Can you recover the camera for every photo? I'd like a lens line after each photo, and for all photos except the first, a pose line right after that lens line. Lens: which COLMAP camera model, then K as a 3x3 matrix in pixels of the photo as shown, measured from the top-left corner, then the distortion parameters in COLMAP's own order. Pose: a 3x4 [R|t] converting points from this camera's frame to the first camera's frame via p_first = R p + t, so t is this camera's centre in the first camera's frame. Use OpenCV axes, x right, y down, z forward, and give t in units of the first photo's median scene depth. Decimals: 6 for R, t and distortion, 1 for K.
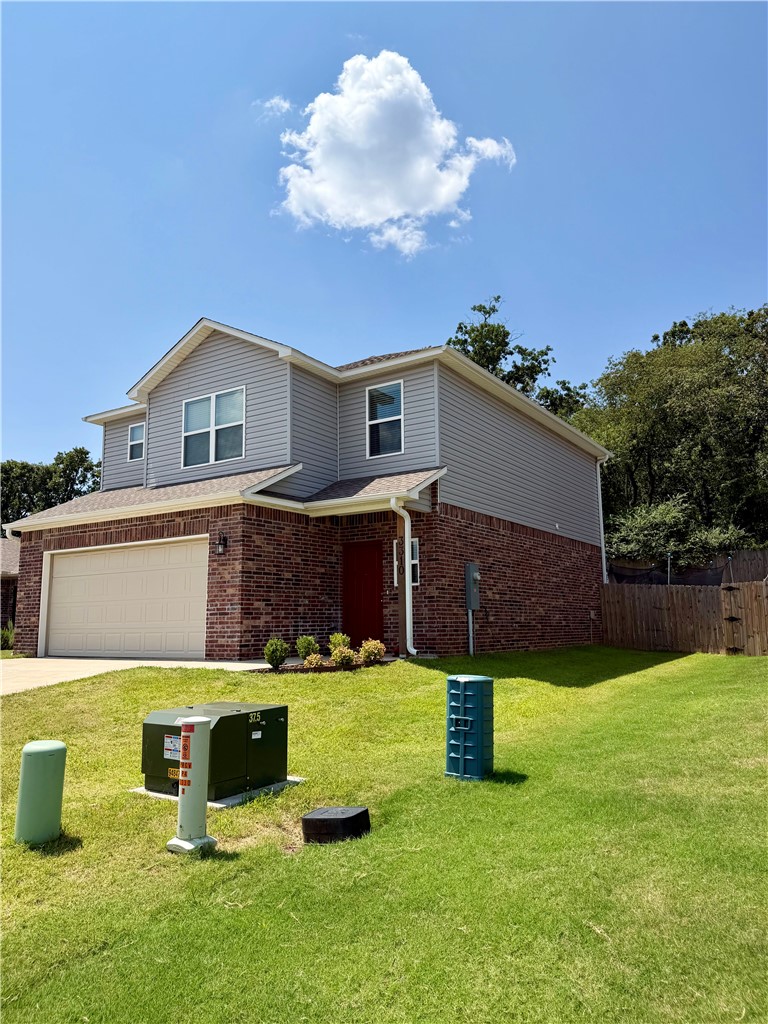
lens RADIAL K [[710.3, 0, 386.8], [0, 710.3, 503.4], [0, 0, 1]] dist [0.079859, -0.002362]
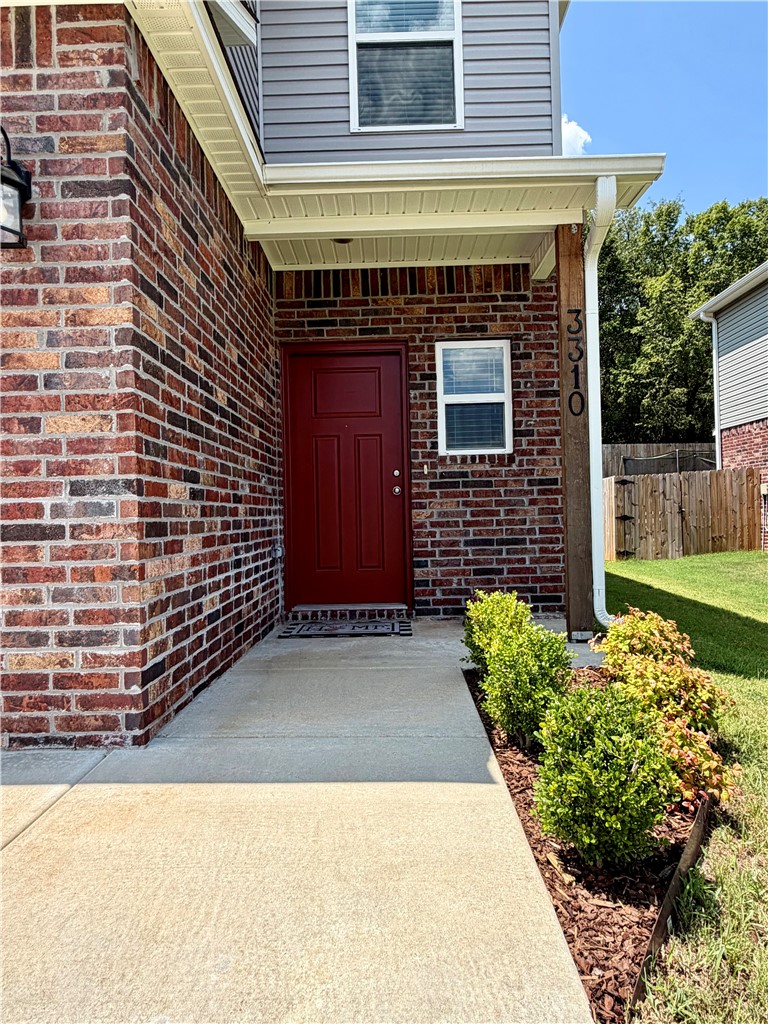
lens RADIAL K [[644.8, 0, 391.2], [0, 644.8, 513.8], [0, 0, 1]] dist [-0.004828, 0.002993]
pose [[0.845909, -0.006894, 0.533283, -0.217163], [-0.074813, 0.988496, 0.131448, 0.105568], [-0.528055, -0.151089, 0.835662, 0.714591]]
